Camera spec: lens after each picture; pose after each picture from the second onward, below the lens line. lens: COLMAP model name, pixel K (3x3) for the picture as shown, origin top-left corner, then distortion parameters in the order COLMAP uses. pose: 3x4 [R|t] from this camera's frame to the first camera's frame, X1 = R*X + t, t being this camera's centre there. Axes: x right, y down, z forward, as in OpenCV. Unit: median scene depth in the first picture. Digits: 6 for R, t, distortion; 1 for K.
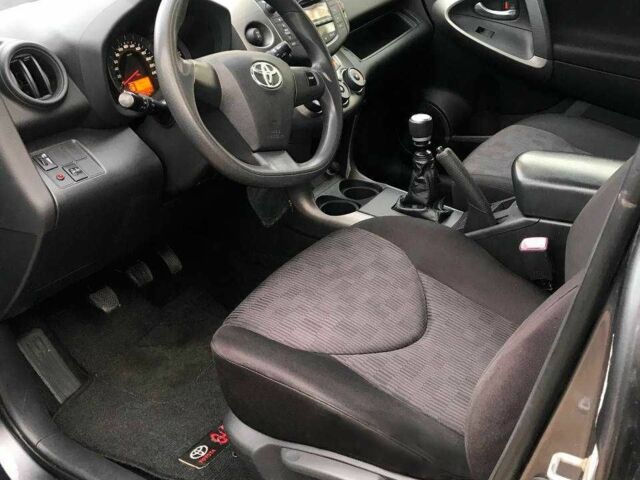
lens RADIAL K [[689.9, 0, 320.0], [0, 689.9, 240.0], [0, 0, 1]] dist [0.126139, -0.415505]
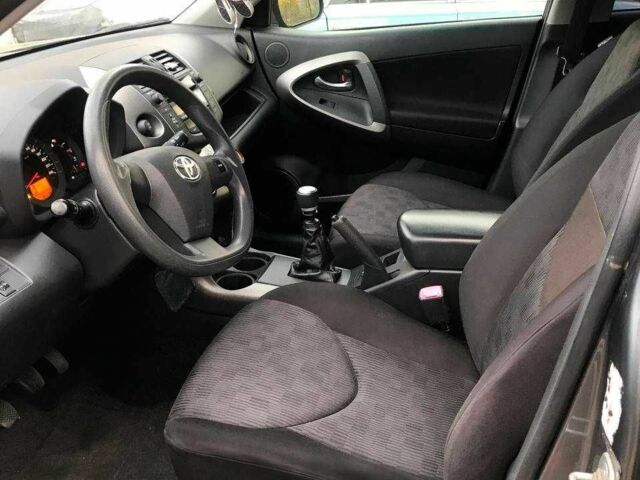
lens RADIAL K [[689.9, 0, 320.0], [0, 689.9, 240.0], [0, 0, 1]] dist [0.126139, -0.415505]
pose [[0.949218, -0.117397, 0.291897, -0.169917], [0.138813, 0.988862, -0.053697, -0.040365], [-0.282342, 0.091489, 0.954941, -0.029259]]
